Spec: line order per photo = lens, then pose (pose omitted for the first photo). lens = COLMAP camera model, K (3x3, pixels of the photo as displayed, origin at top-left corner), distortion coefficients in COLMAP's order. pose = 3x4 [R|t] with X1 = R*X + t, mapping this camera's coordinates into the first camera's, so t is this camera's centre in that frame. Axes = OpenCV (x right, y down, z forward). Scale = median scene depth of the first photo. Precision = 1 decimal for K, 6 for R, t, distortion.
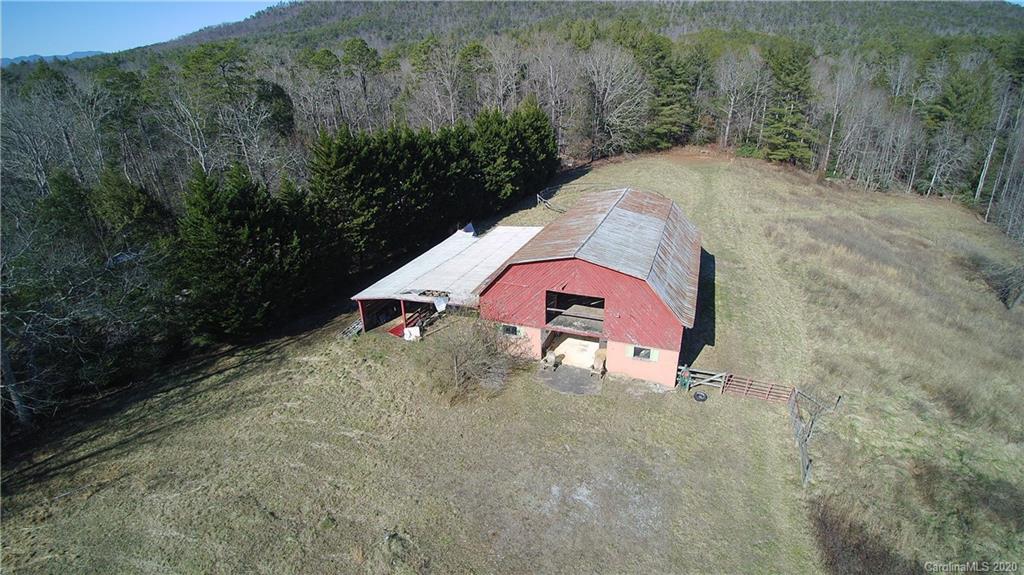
lens RADIAL K [[502.9, 0, 512.0], [0, 502.9, 287.5], [0, 0, 1]] dist [0.000032, -0.035683]
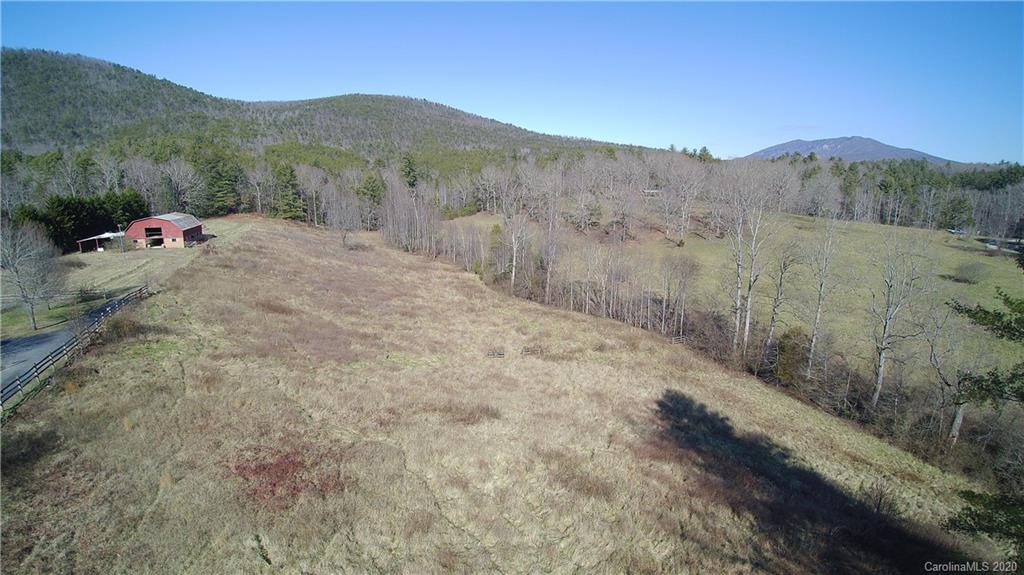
lens RADIAL K [[502.9, 0, 512.0], [0, 502.9, 287.5], [0, 0, 1]] dist [0.000032, -0.035683]
pose [[0.769512, -0.117900, 0.627655, -0.060303], [0.230146, 0.967970, -0.100336, 0.414097], [-0.595722, 0.221662, 0.771998, -0.994358]]
